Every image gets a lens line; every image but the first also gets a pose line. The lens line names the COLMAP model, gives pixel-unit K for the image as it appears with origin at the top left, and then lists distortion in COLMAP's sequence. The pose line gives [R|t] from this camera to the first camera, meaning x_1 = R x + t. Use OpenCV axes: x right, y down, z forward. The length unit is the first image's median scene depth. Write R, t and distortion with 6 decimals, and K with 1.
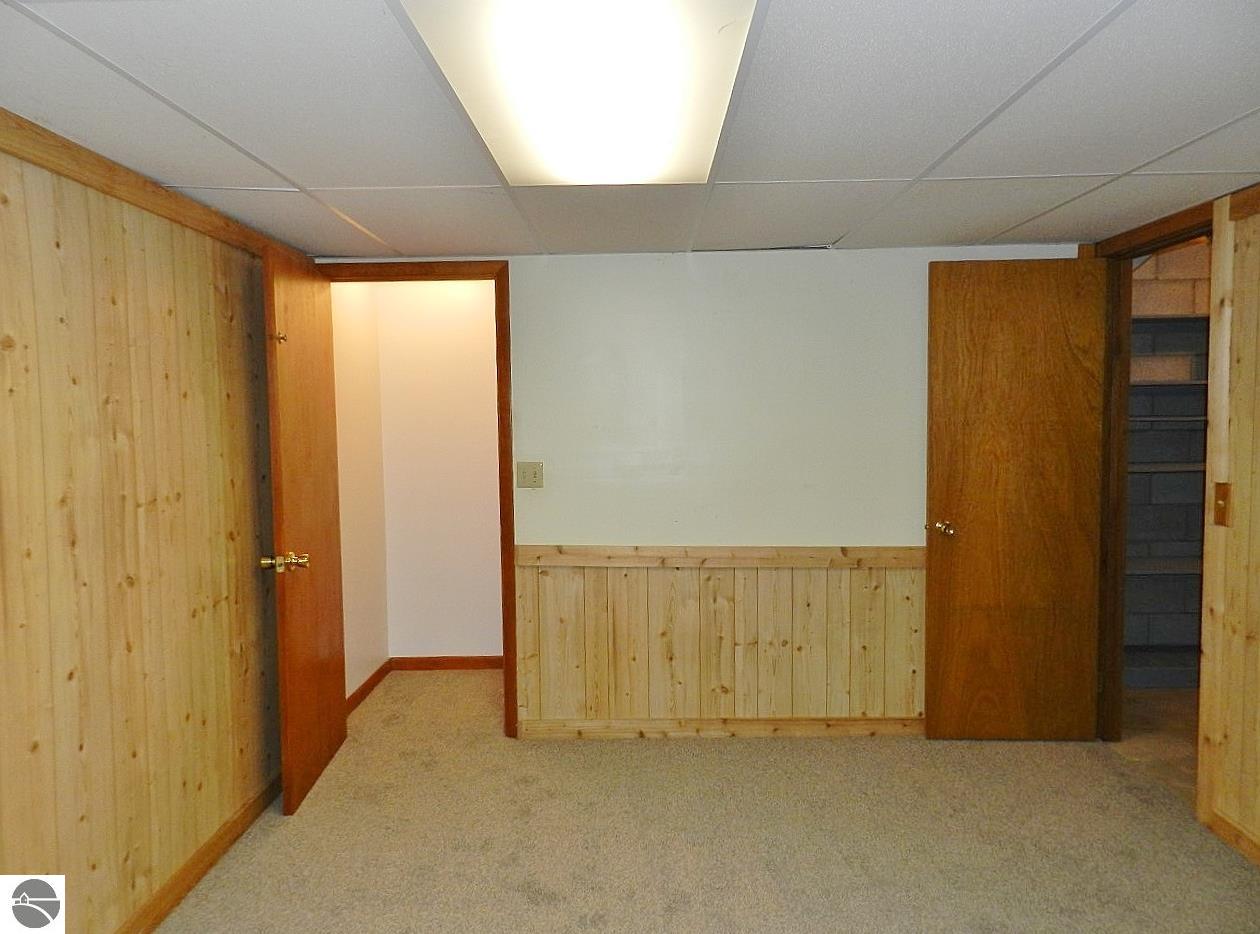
lens RADIAL K [[862.1, 0, 630.0], [0, 862.1, 467.0], [0, 0, 1]] dist [0.005611, 0.001877]
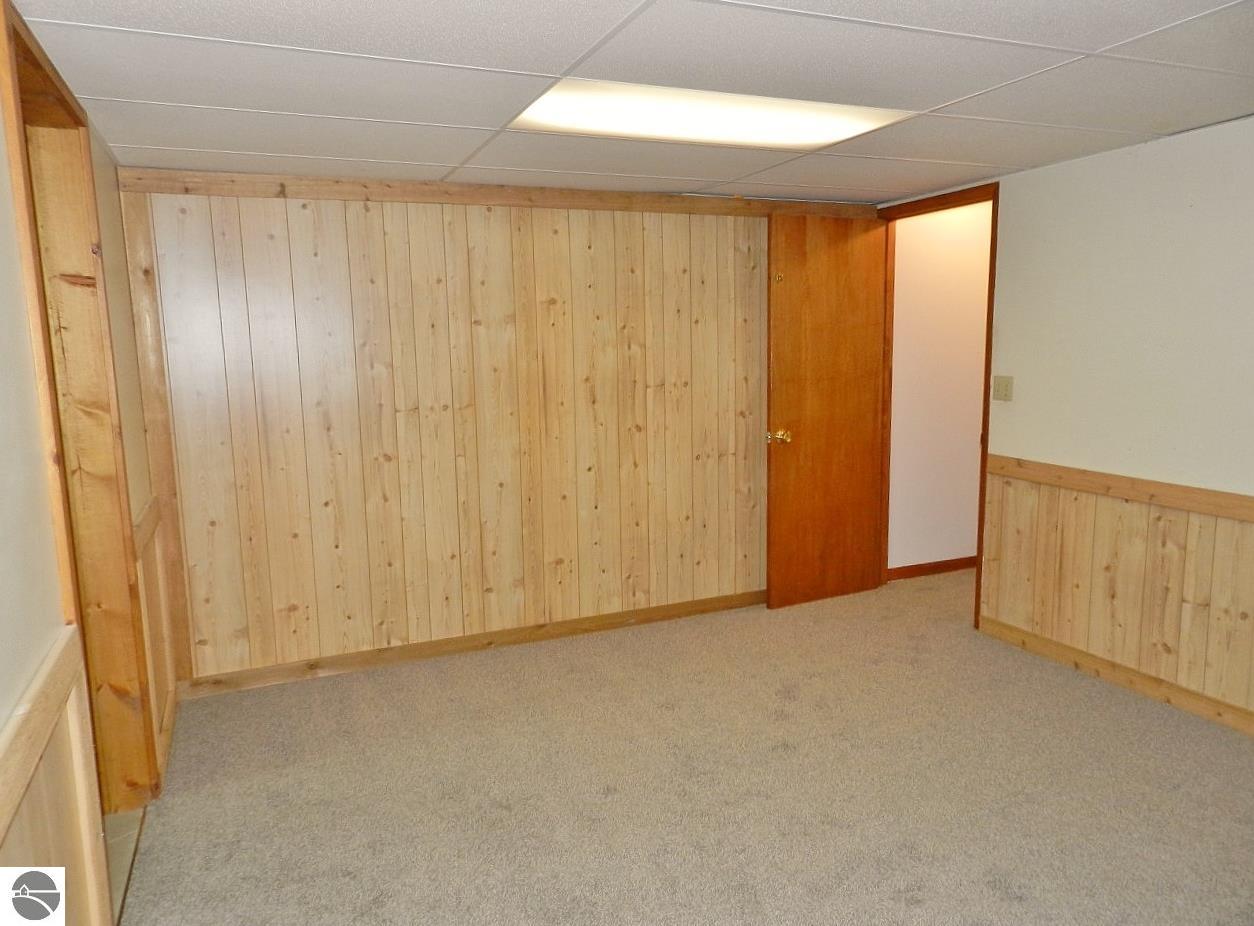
lens RADIAL K [[858.0, 0, 627.0], [0, 858.0, 463.0], [0, 0, 1]] dist [0.005611, 0.001877]
pose [[0.416092, 0.132328, -0.899643, 0.643565], [-0.043008, 0.991111, 0.125891, -0.012592], [0.908305, -0.013691, 0.418084, 0.146488]]
